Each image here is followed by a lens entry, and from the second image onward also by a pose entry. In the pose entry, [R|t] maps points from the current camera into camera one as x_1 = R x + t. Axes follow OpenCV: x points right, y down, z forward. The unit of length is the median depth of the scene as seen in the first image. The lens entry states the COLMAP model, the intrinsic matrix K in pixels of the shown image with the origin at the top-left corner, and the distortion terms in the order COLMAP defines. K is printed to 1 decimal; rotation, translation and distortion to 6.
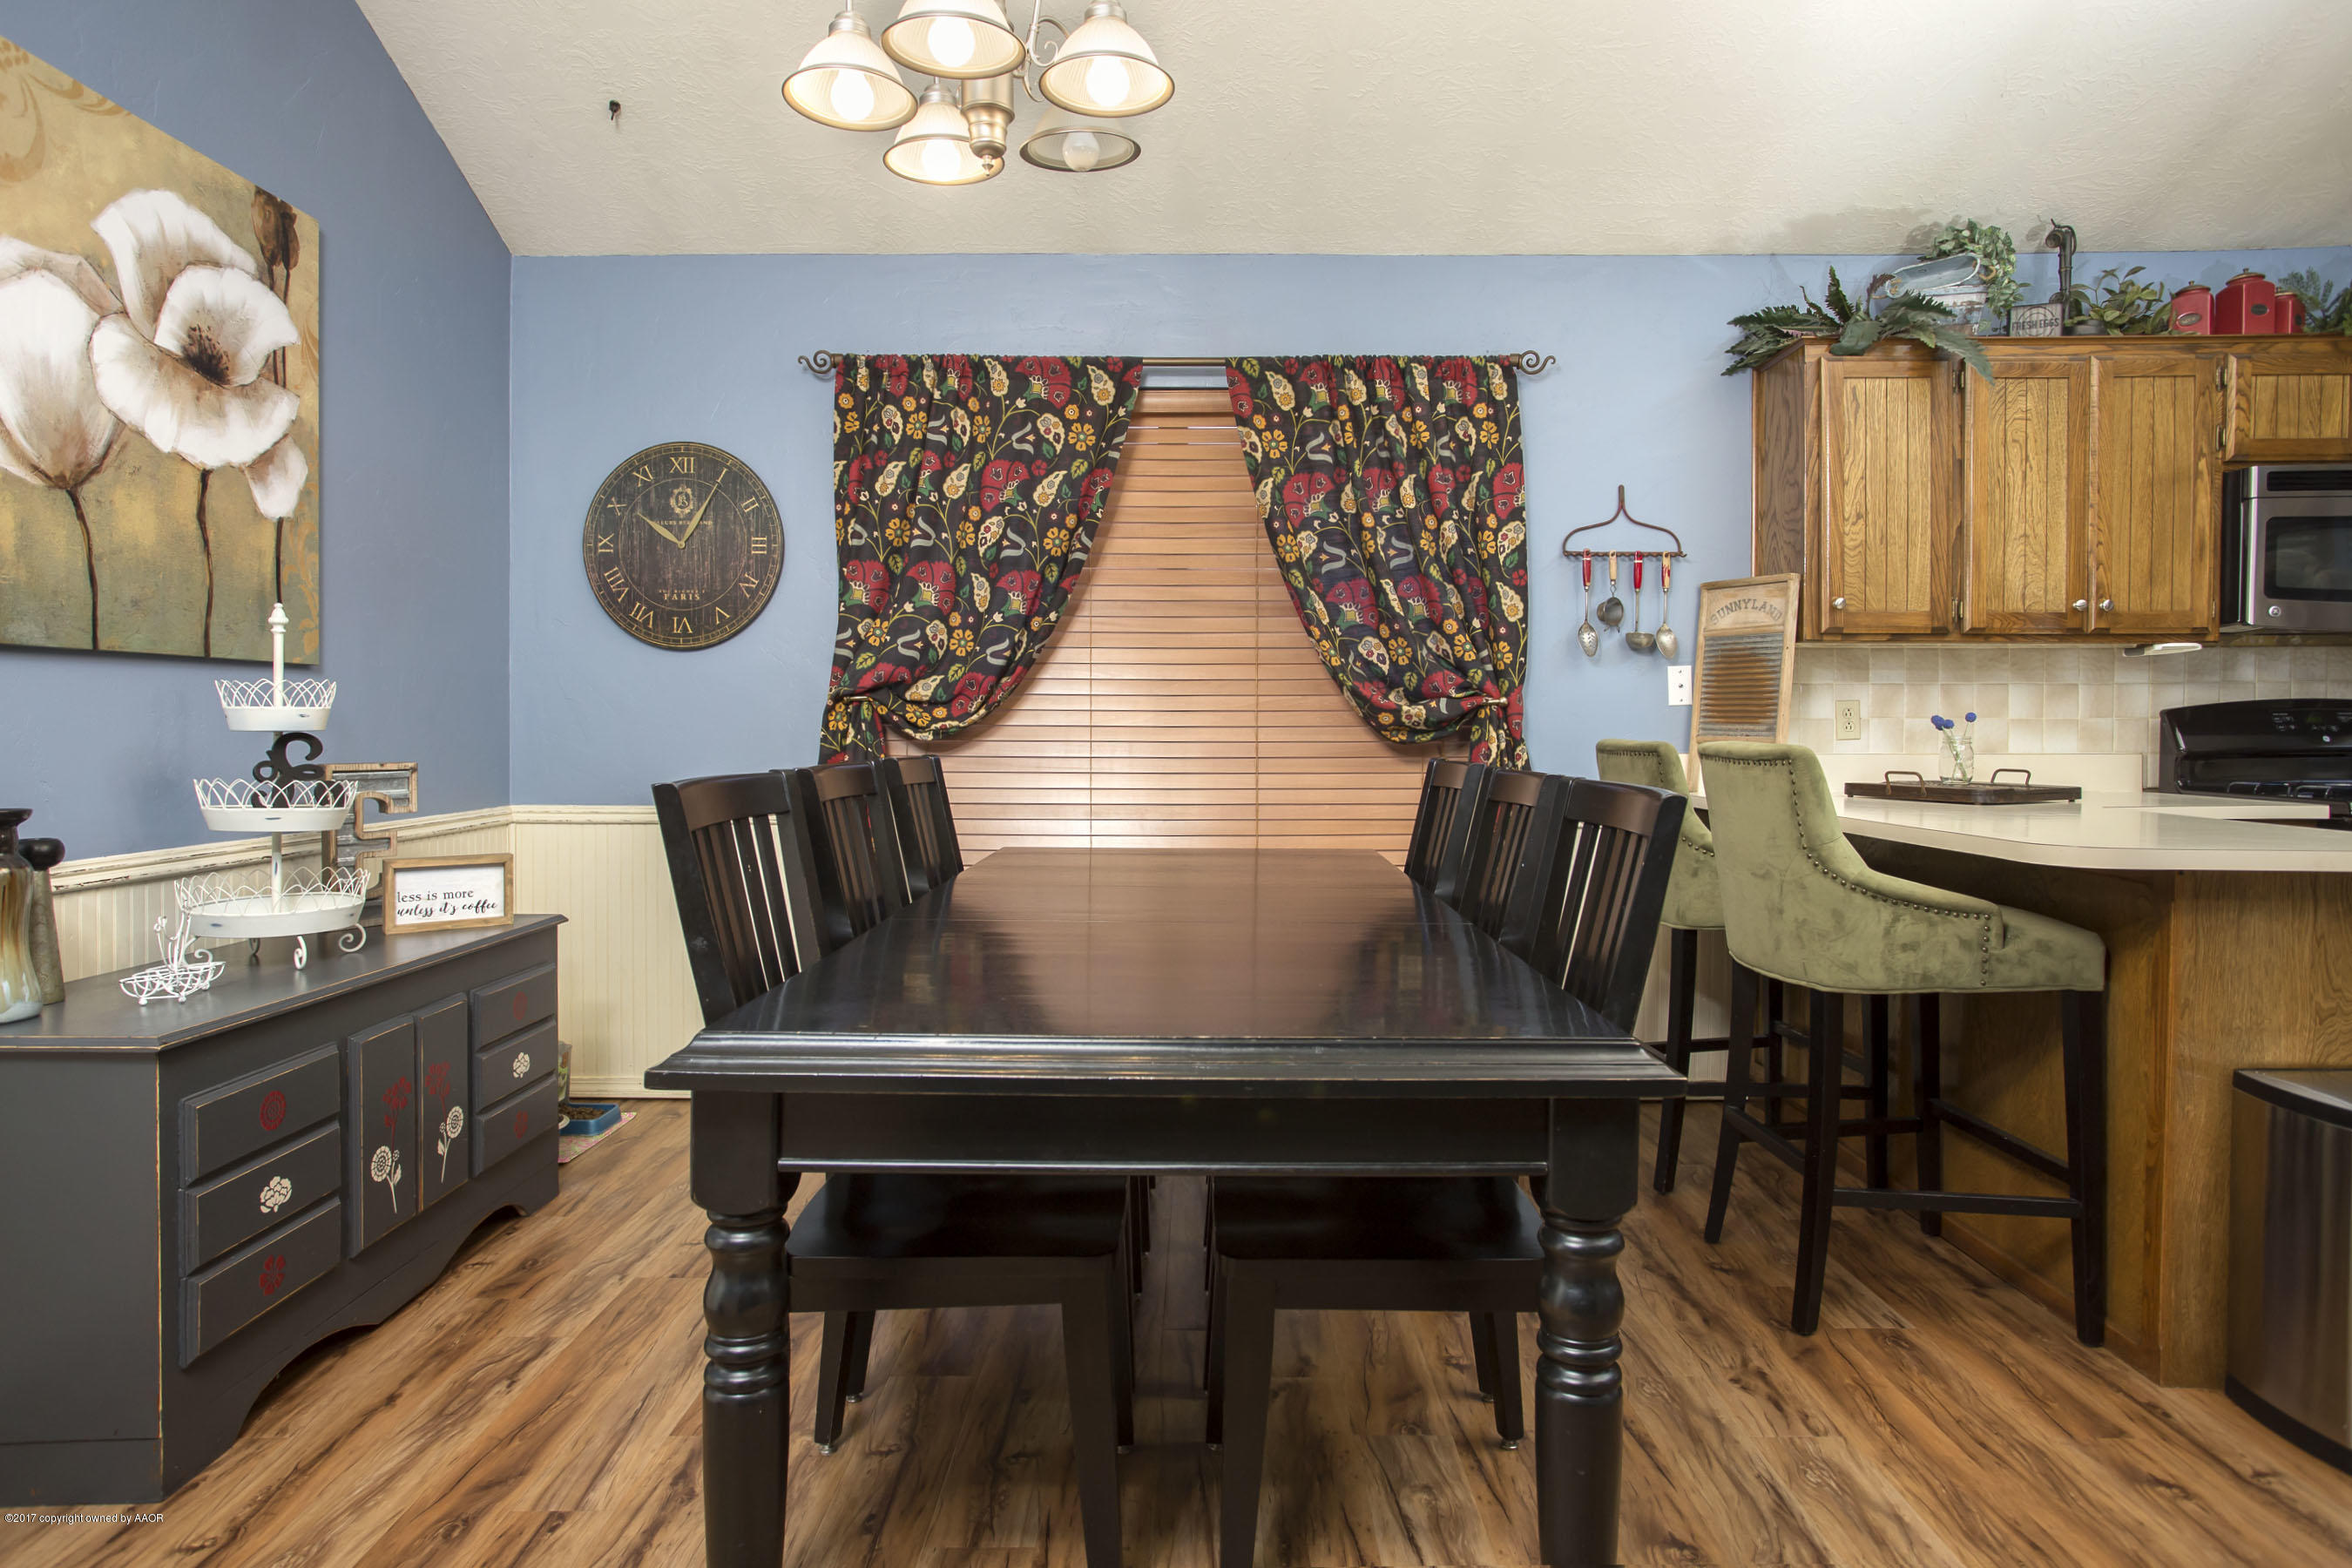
lens RADIAL K [[1363.9, 0, 1143.0], [0, 1363.9, 763.9], [0, 0, 1]] dist [-0.031914, 0.038950]
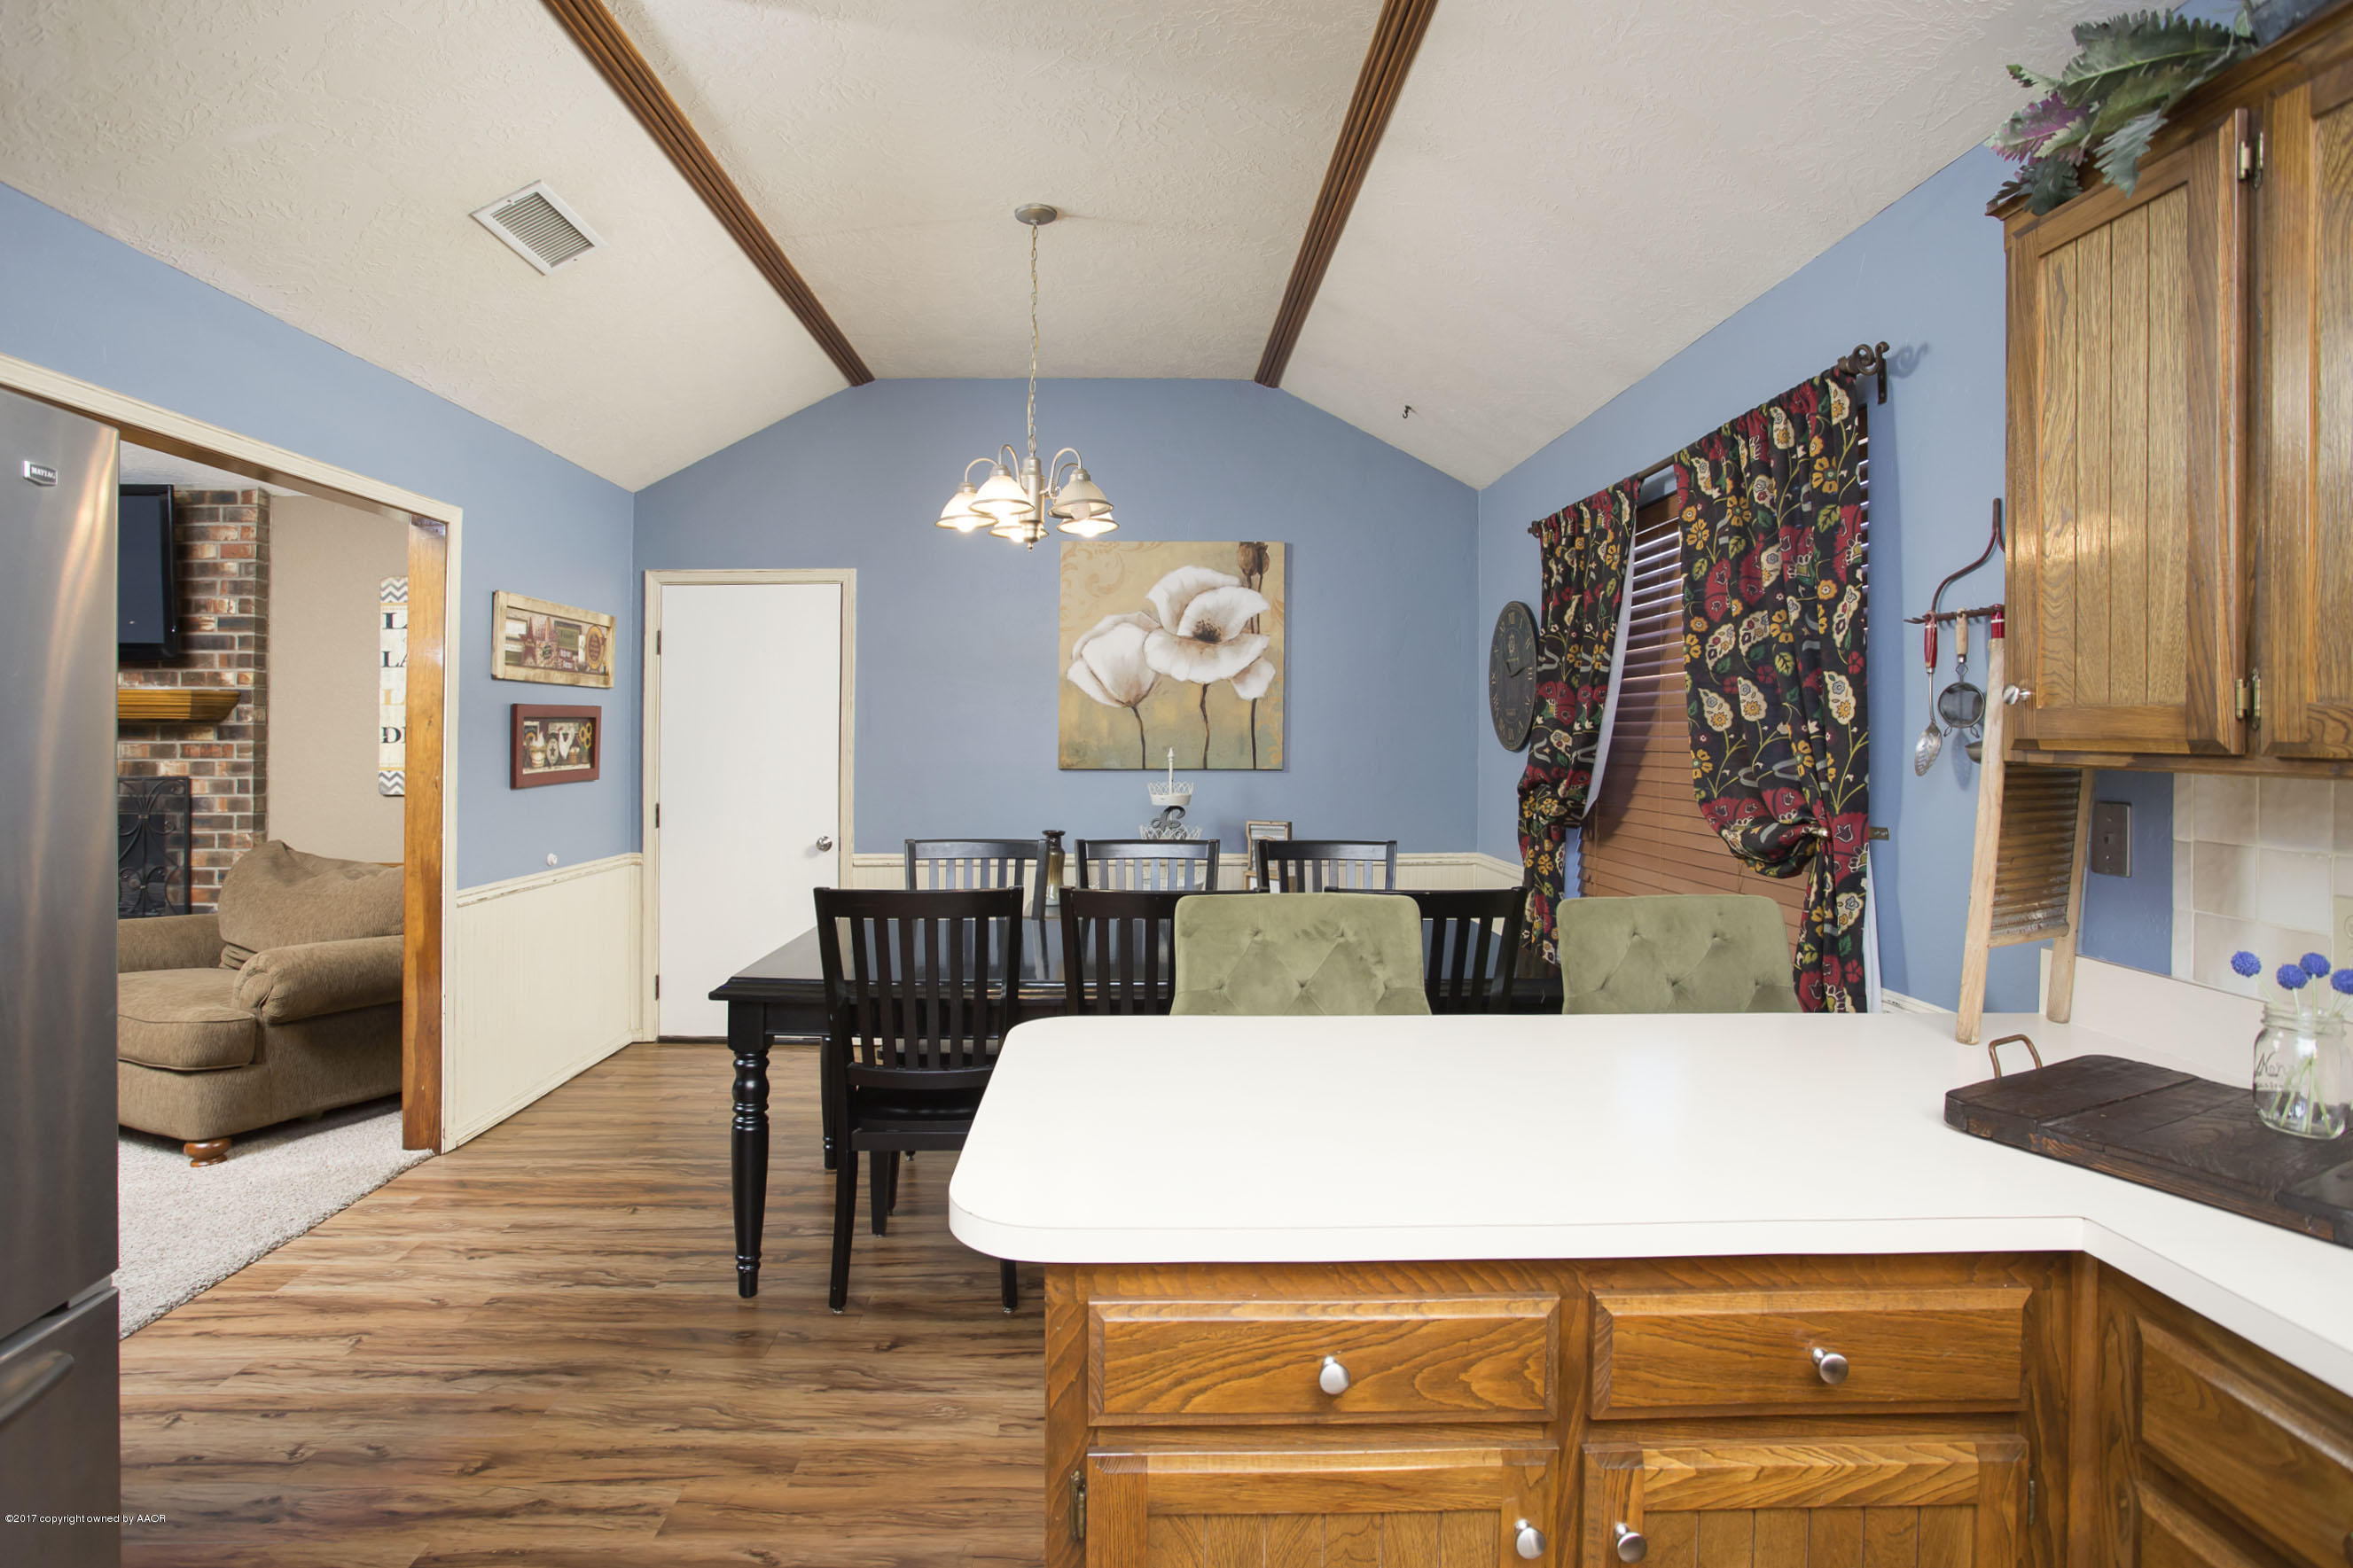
lens RADIAL K [[1280.4, 0, 1176.5], [0, 1280.4, 751.1], [0, 0, 1]] dist [-0.050293, -0.000056]
pose [[0.009373, 0.010467, -0.999901, 0.946103], [-0.025610, 0.999620, 0.010224, -0.088538], [0.999628, 0.025512, 0.009637, 0.642627]]
